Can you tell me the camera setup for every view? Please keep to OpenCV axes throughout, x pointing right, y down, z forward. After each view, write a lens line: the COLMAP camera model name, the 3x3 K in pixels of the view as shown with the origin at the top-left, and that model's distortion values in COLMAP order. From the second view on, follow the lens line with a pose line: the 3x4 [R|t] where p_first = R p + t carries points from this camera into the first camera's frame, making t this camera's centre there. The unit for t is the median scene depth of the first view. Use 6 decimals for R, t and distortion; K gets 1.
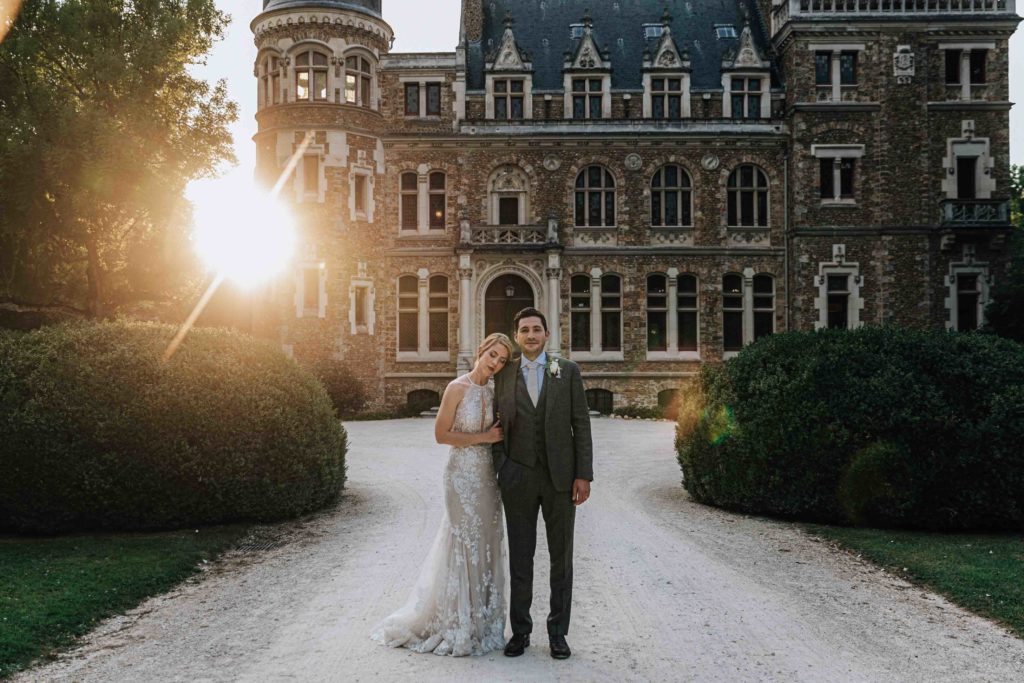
lens RADIAL K [[1623.4, 0, 512.0], [0, 1623.4, 341.5], [0, 0, 1]] dist [-0.042197, -0.026459]
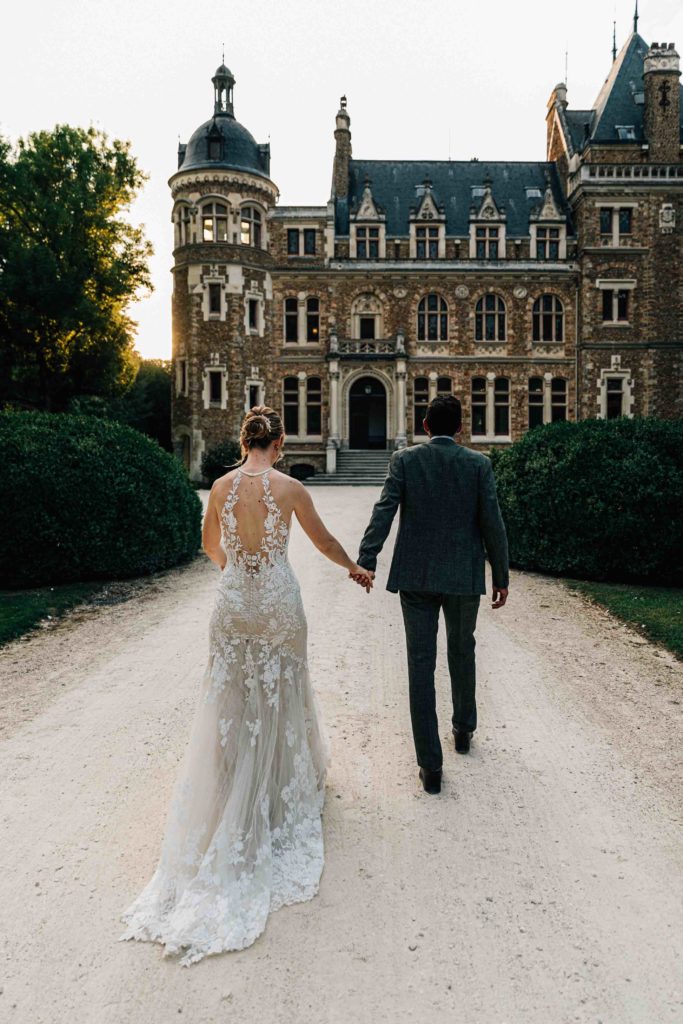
lens RADIAL K [[1516.0, 0, 341.5], [0, 1516.0, 512.0], [0, 0, 1]] dist [0.010143, 0.003214]
pose [[0.998877, 0.000973, 0.047361, -0.080998], [-0.003538, 0.998529, 0.054099, 0.001702], [-0.047239, -0.054206, 0.997412, -0.233822]]
